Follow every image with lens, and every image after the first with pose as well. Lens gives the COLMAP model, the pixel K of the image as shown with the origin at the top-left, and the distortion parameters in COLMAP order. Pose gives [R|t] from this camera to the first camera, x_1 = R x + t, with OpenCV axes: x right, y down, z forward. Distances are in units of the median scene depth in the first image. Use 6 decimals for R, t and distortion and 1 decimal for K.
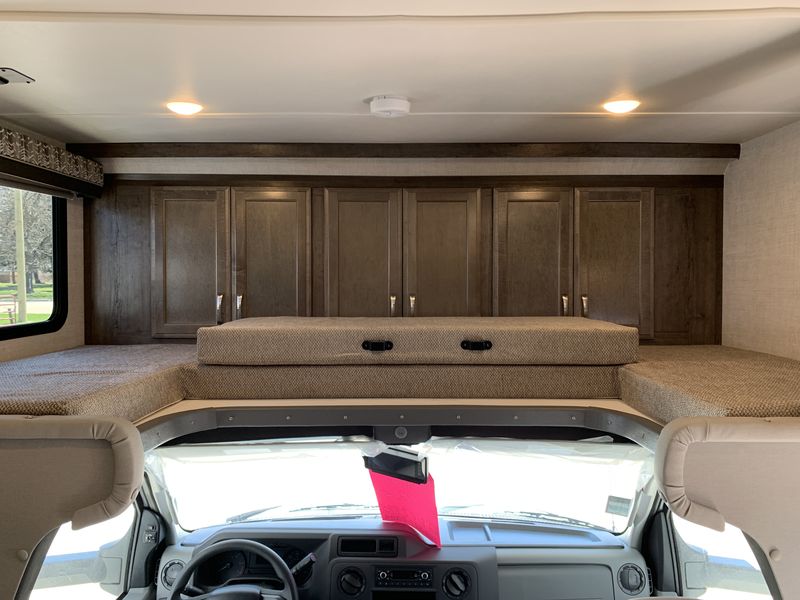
lens RADIAL K [[598.3, 0, 400.0], [0, 598.3, 300.0], [0, 0, 1]] dist [0.076157, -0.001450]
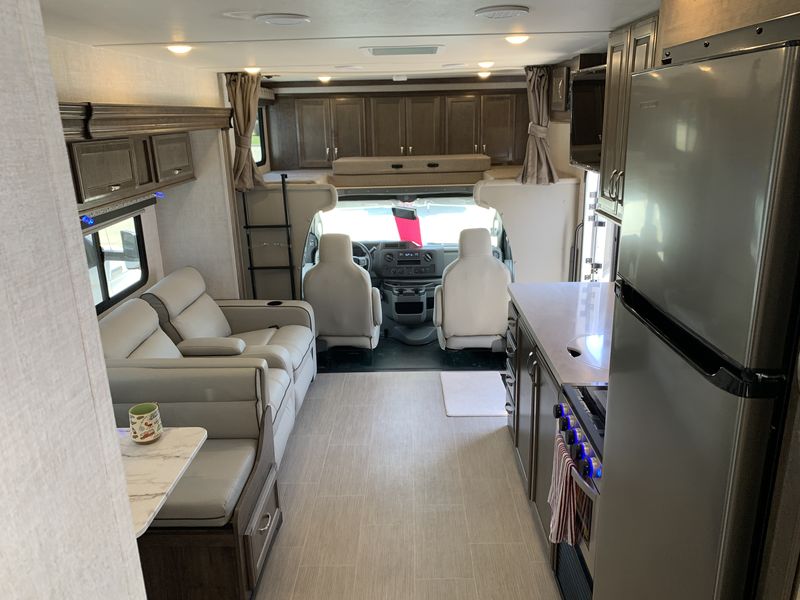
lens RADIAL K [[598.3, 0, 400.0], [0, 598.3, 300.0], [0, 0, 1]] dist [0.076157, -0.001450]
pose [[0.999670, -0.020292, -0.015772, 0.005648], [0.023607, 0.967584, 0.251445, -0.020703], [0.010158, -0.251734, 0.967743, -1.591378]]
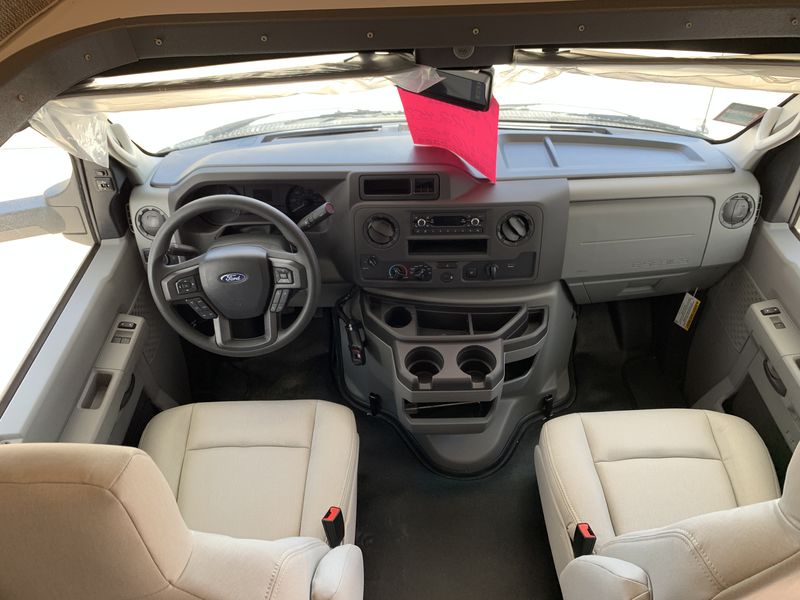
lens RADIAL K [[610.6, 0, 396.2], [0, 610.6, 289.8], [0, 0, 1]] dist [0.015588, -0.005843]
pose [[0.999769, -0.020884, -0.005048, -0.056258], [0.018966, 0.747402, 0.664101, 0.001850], [-0.010096, -0.664043, 0.747626, 0.355974]]
